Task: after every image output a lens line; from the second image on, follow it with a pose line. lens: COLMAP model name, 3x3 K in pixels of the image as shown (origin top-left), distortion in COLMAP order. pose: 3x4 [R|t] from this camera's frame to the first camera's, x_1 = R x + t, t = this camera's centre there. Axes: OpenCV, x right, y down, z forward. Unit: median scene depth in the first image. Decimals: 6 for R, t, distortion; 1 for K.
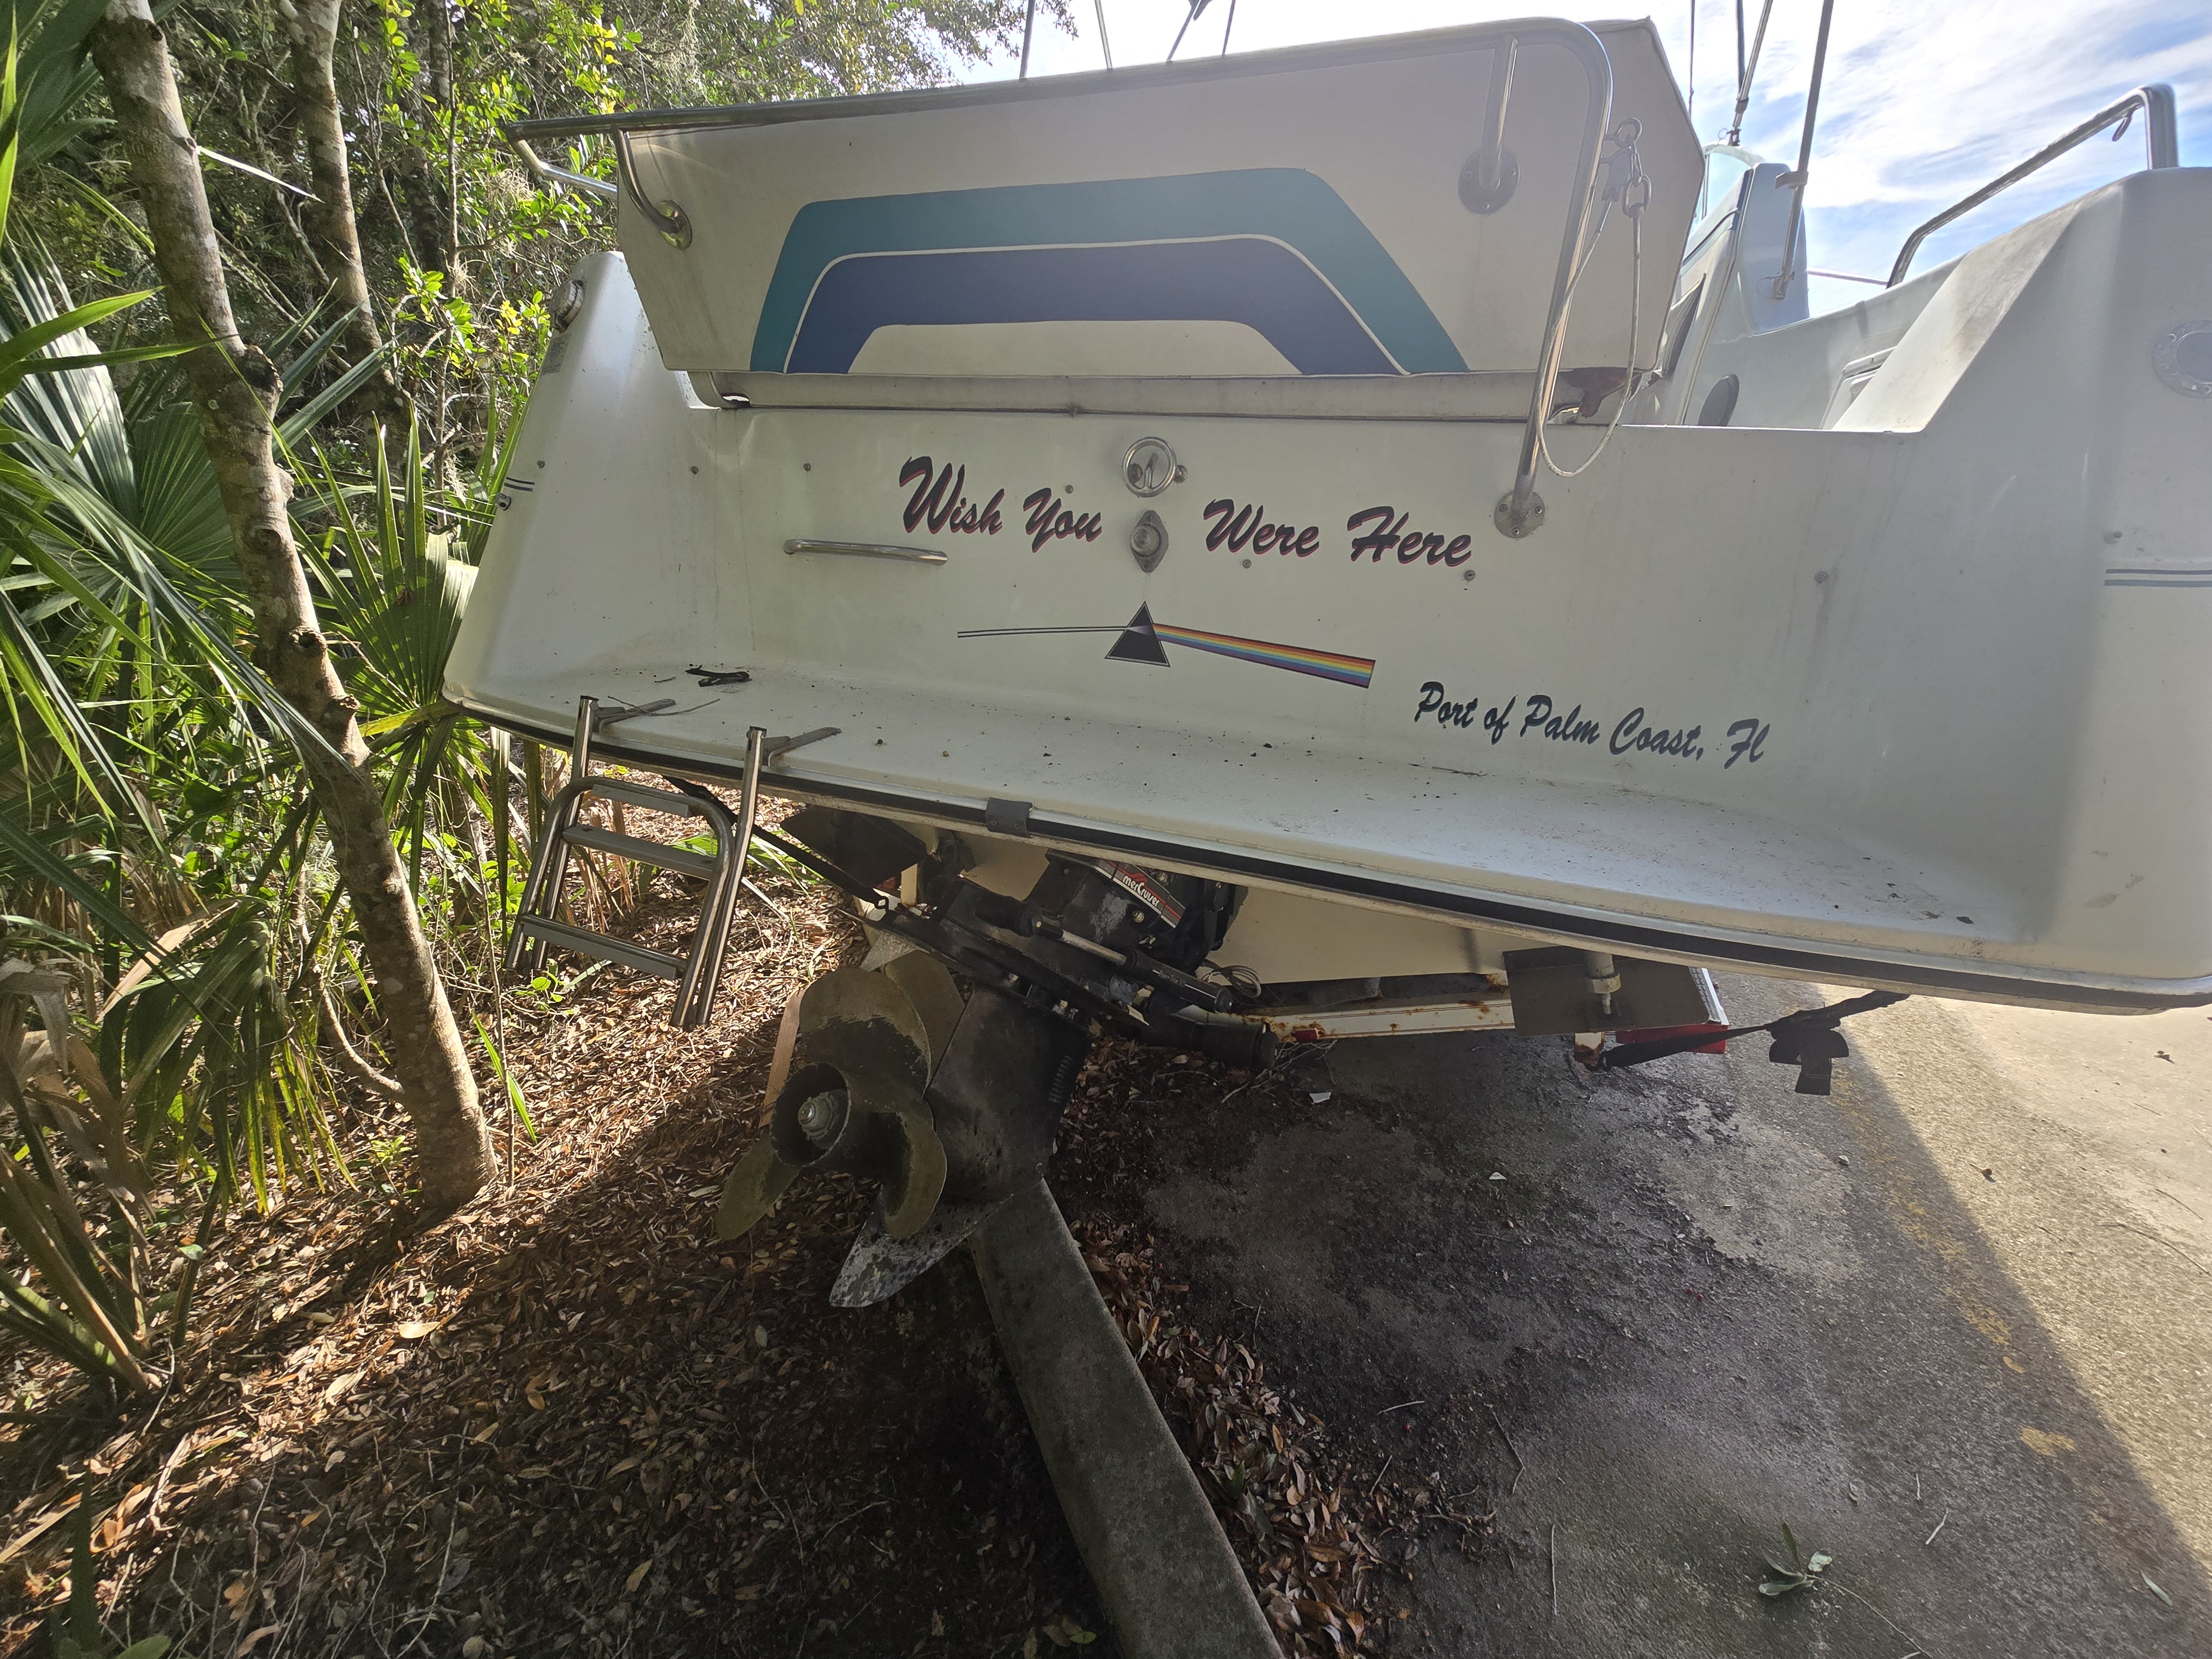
lens RADIAL K [[893.8, 0, 1110.7], [0, 893.8, 840.3], [0, 0, 1]] dist [-0.005898, 0.000427]
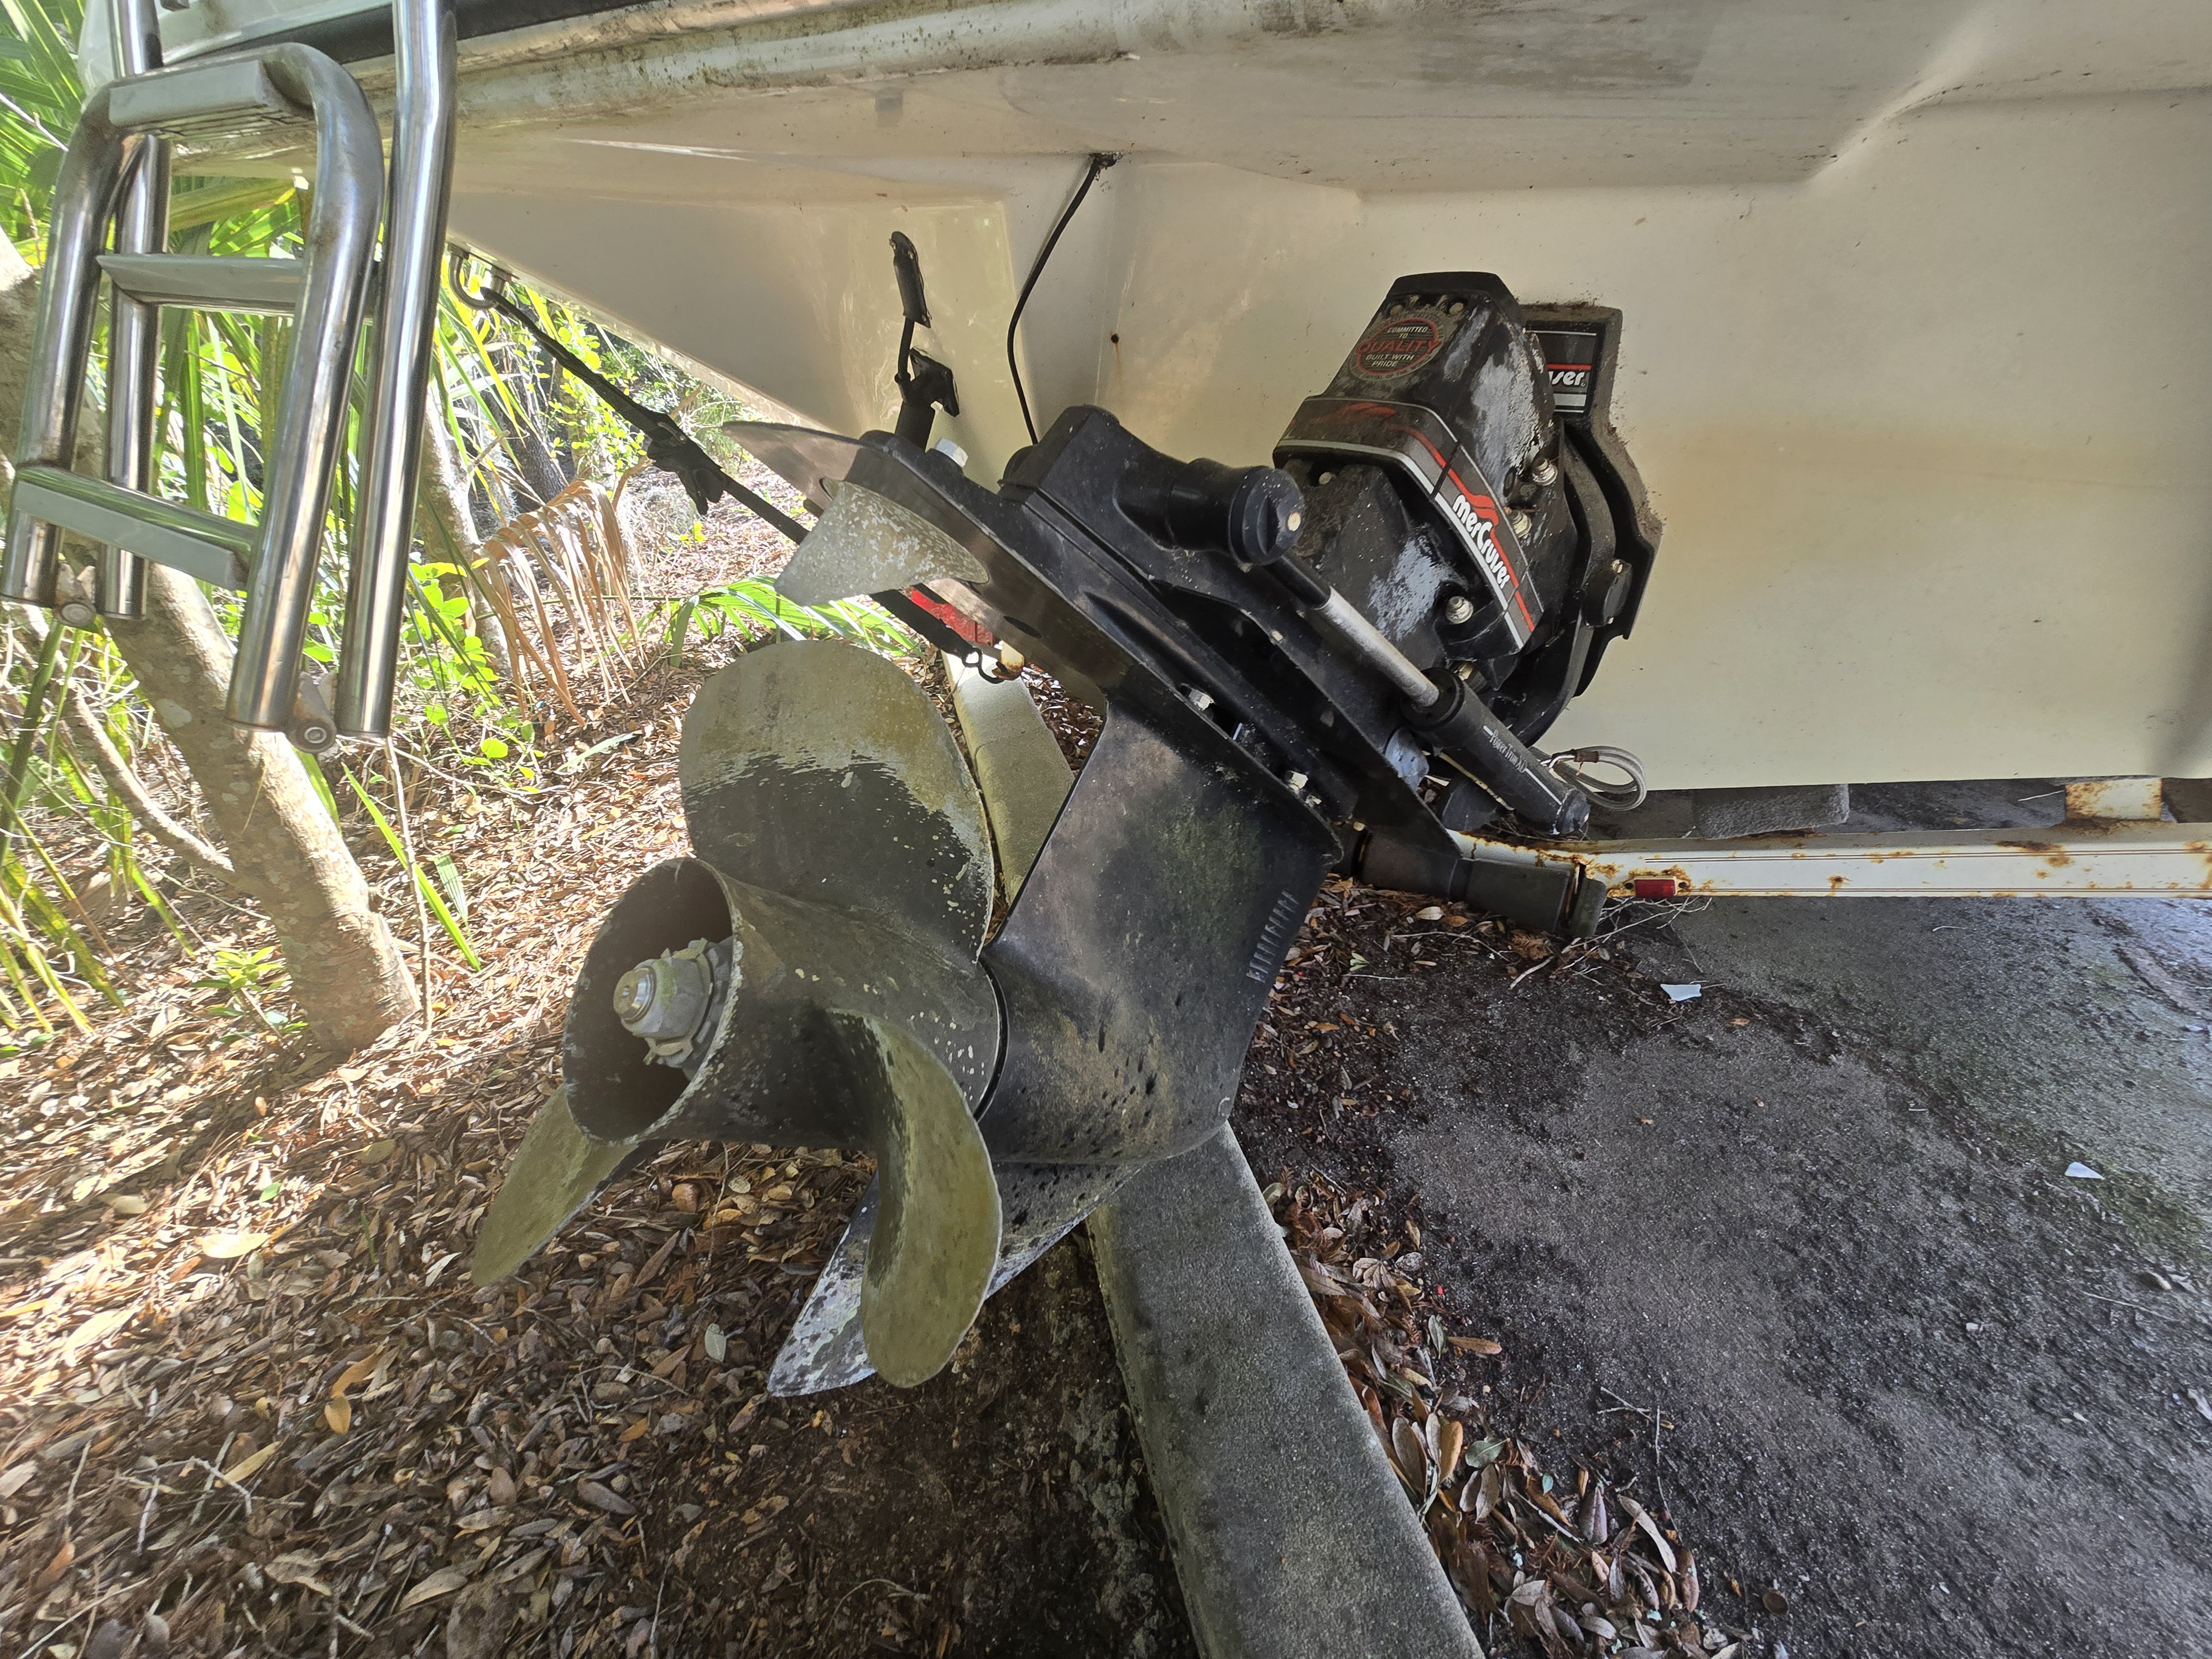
lens RADIAL K [[893.8, 0, 1106.7], [0, 893.8, 832.7], [0, 0, 1]] dist [-0.005898, 0.000427]
pose [[0.988029, 0.053410, -0.144730, -0.077731], [-0.029338, 0.986088, 0.163612, 0.129836], [0.151455, -0.157407, 0.975851, 0.504227]]
